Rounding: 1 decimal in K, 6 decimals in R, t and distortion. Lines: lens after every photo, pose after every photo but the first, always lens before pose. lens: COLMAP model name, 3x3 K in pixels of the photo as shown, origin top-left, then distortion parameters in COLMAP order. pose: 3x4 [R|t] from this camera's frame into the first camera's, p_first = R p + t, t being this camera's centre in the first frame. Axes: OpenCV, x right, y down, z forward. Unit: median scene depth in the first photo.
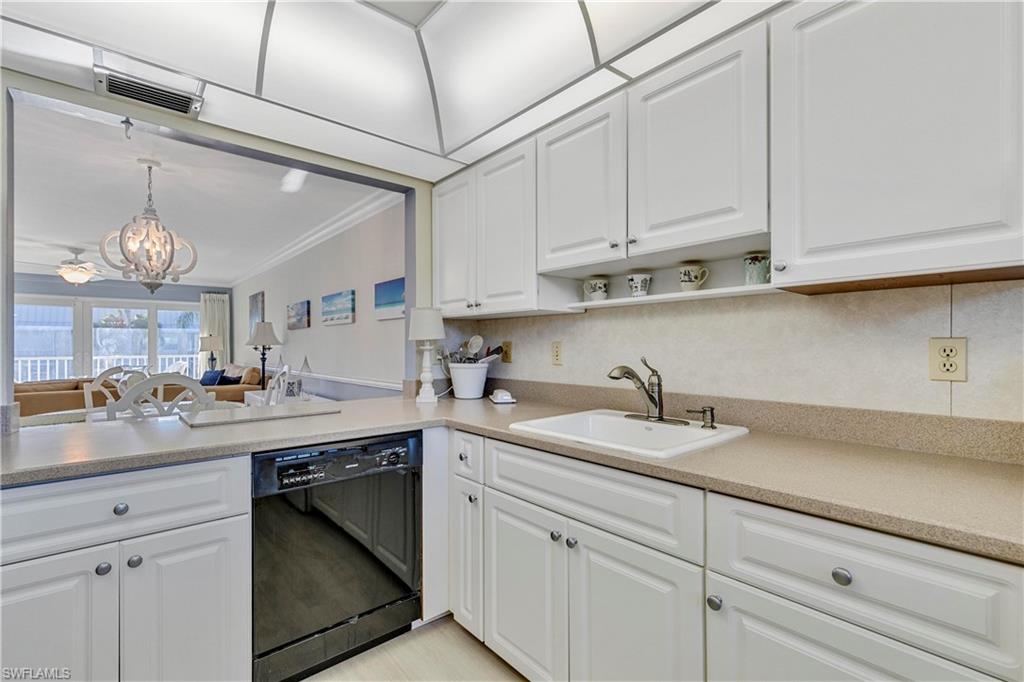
lens RADIAL K [[460.6, 0, 512.5], [0, 460.6, 346.6], [0, 0, 1]] dist [0.007208, -0.000624]
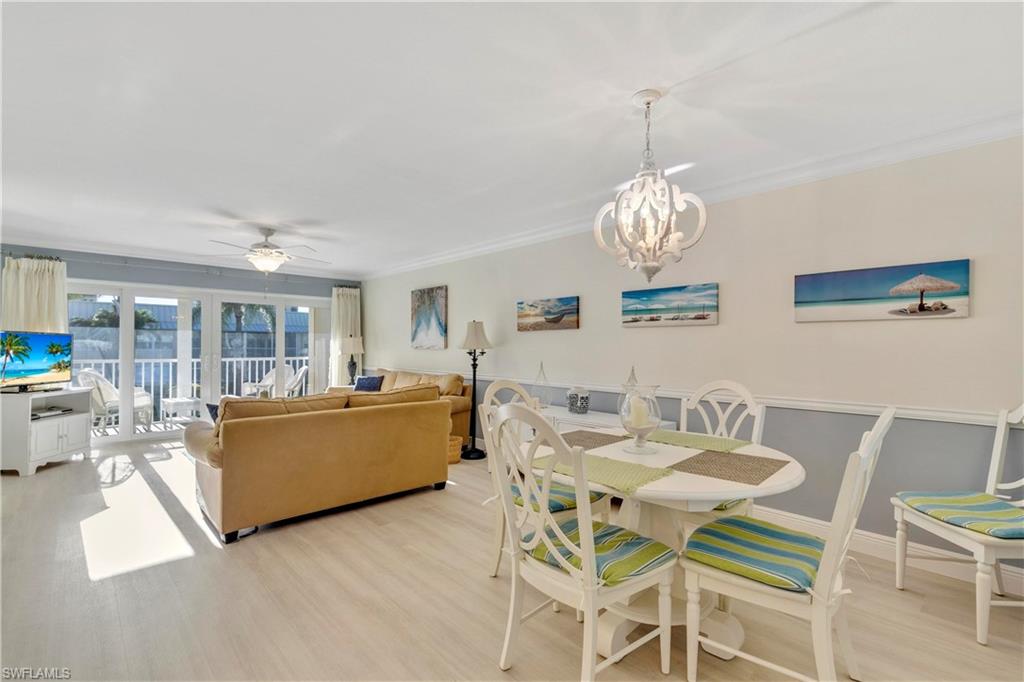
lens RADIAL K [[460.6, 0, 513.2], [0, 460.6, 343.9], [0, 0, 1]] dist [0.007208, -0.000624]
pose [[0.998507, 0.007715, 0.054077, -1.748211], [-0.007342, 0.999948, -0.007097, -0.024348], [-0.054129, 0.006689, 0.998512, 0.537418]]
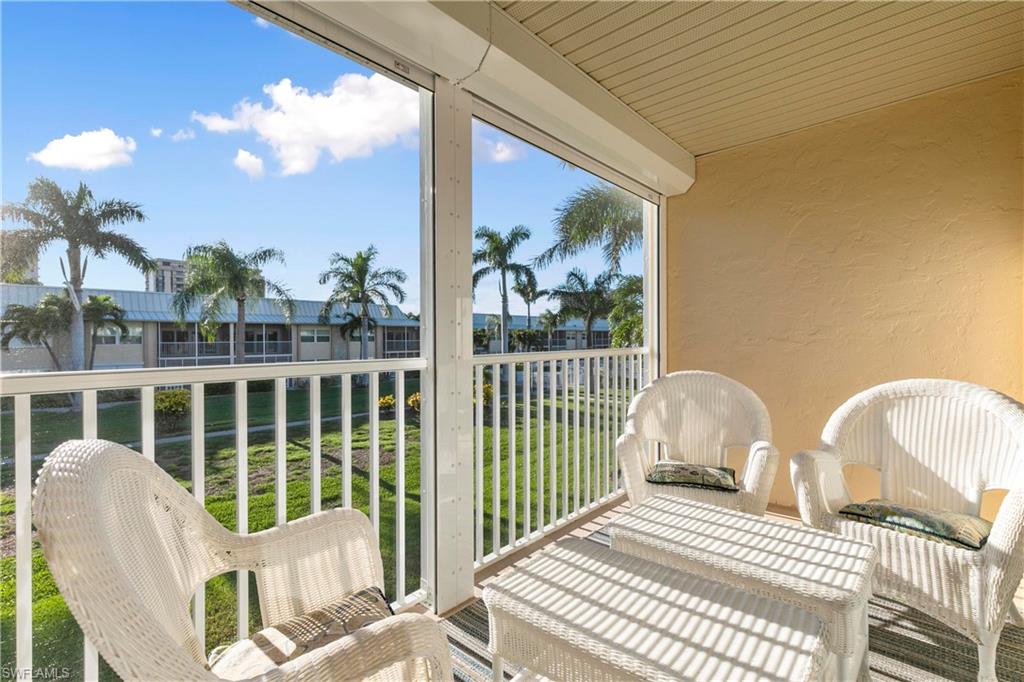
lens RADIAL K [[460.6, 0, 514.5], [0, 460.6, 343.3], [0, 0, 1]] dist [0.007208, -0.000624]
pose [[0.992969, -0.004560, 0.118290, -4.572711], [0.003724, 0.999966, 0.007289, 0.065144], [-0.118319, -0.006797, 0.992952, 3.929373]]
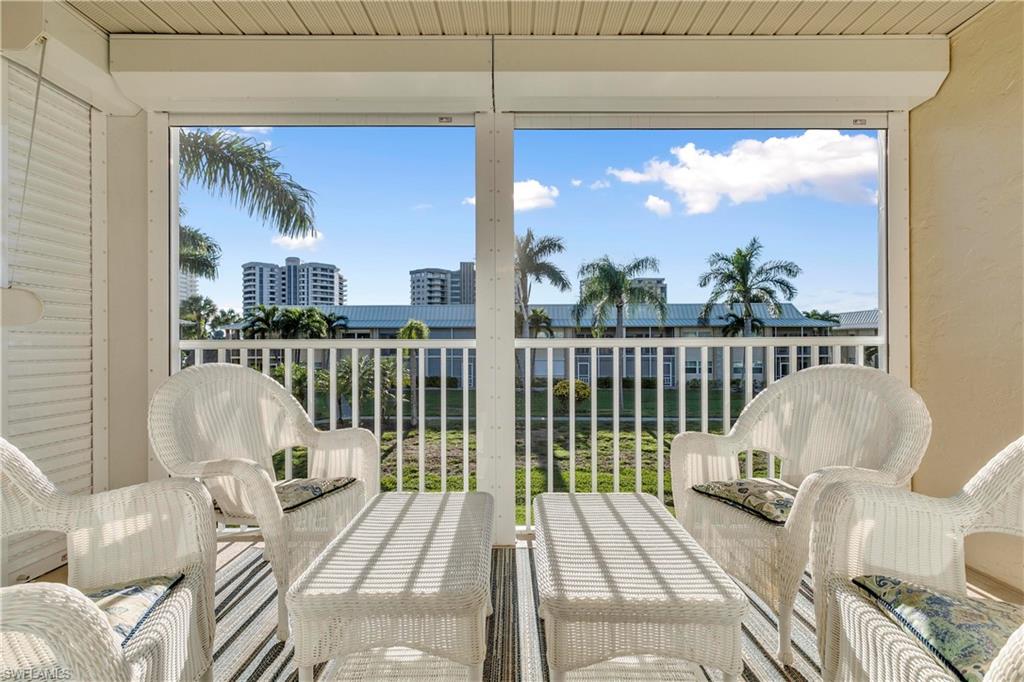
lens RADIAL K [[460.6, 0, 509.2], [0, 460.6, 341.6], [0, 0, 1]] dist [0.007208, -0.000624]
pose [[0.756462, -0.001835, -0.654035, -3.699087], [-0.001400, 0.999989, -0.004425, 0.121865], [0.654036, 0.004263, 0.756451, 4.060108]]
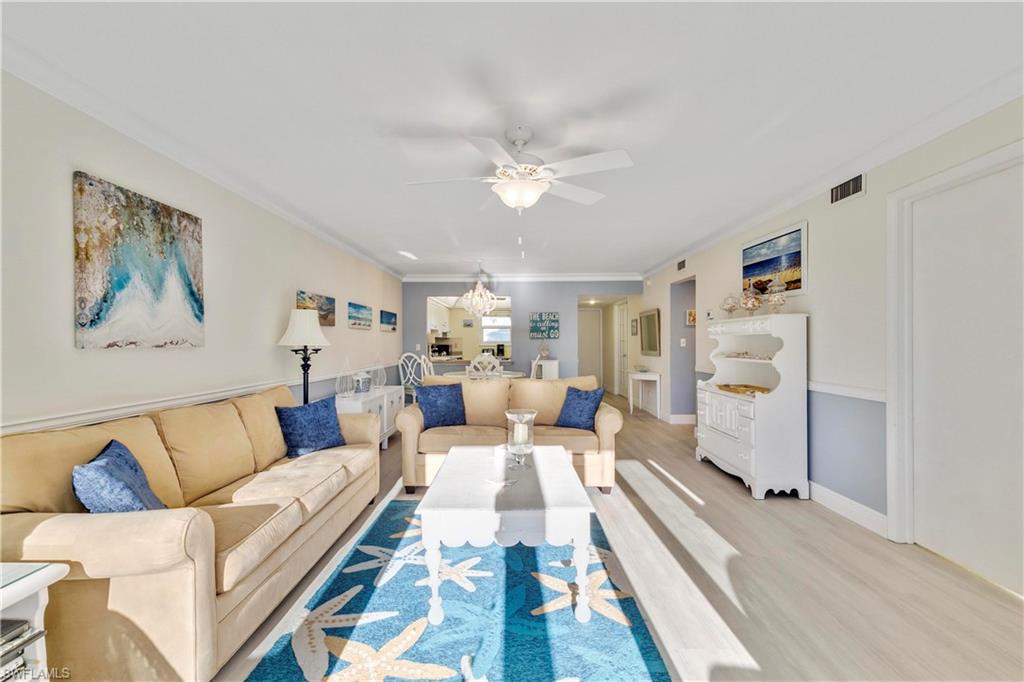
lens RADIAL K [[460.6, 0, 510.5], [0, 460.6, 348.3], [0, 0, 1]] dist [0.007208, -0.000624]
pose [[-0.754867, -0.000947, 0.655878, -3.929542], [0.009771, 0.999872, 0.012689, -0.014564], [-0.655805, 0.015987, -0.754761, 4.328172]]
